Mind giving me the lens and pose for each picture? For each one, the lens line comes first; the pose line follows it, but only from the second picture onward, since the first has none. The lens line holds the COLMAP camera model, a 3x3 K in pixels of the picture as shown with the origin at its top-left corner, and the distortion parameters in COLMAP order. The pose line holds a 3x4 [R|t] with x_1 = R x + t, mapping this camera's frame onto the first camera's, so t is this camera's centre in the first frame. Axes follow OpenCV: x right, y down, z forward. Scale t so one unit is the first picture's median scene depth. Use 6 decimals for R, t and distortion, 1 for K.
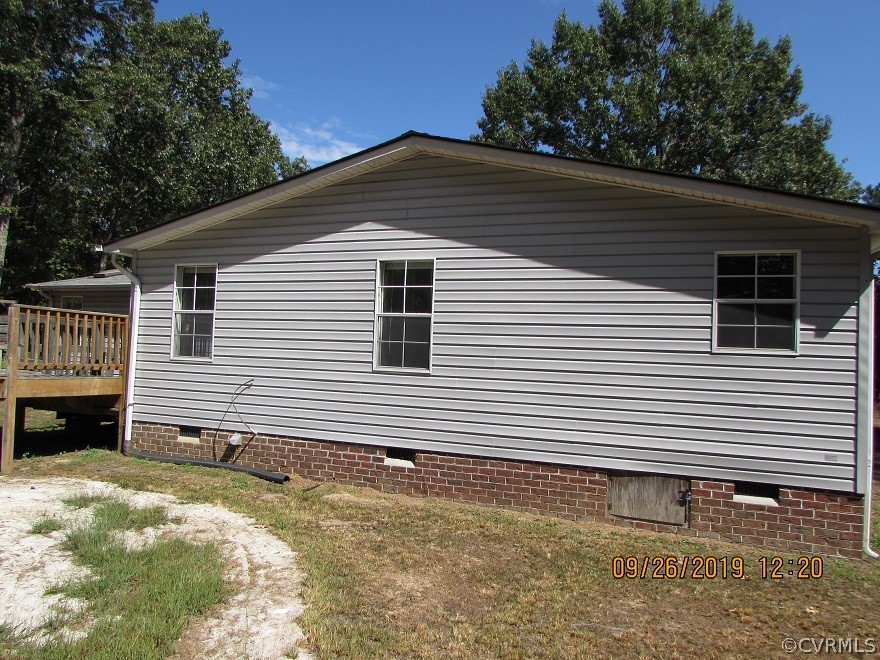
lens RADIAL K [[626.8, 0, 440.0], [0, 626.8, 330.0], [0, 0, 1]] dist [-0.005612, -0.003552]
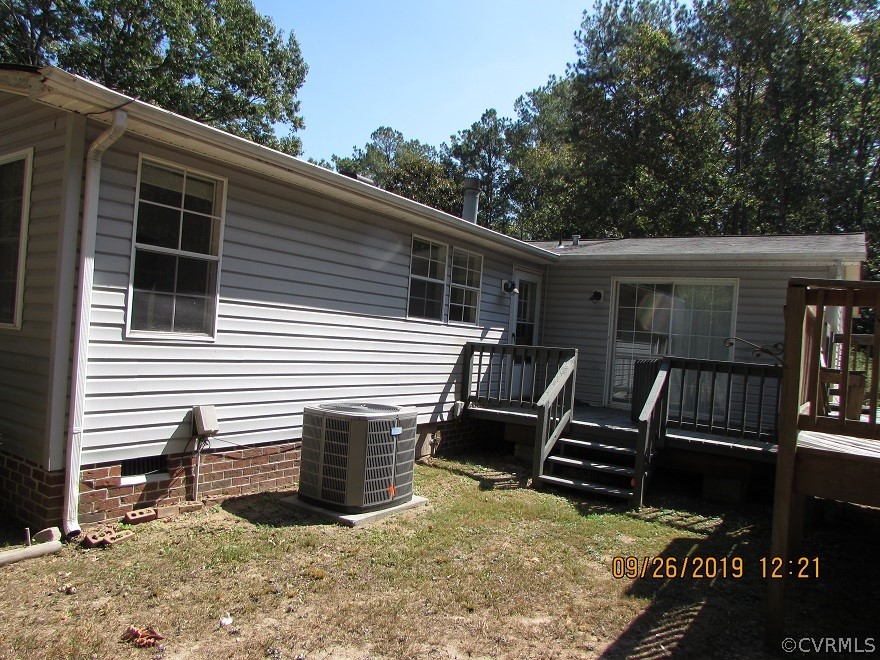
lens RADIAL K [[626.8, 0, 440.0], [0, 626.8, 330.0], [0, 0, 1]] dist [-0.005612, -0.003552]
pose [[0.200161, -0.007400, 0.979735, -0.653851], [-0.096797, 0.994930, 0.027291, 0.011709], [-0.974970, -0.100298, 0.198430, 0.612981]]
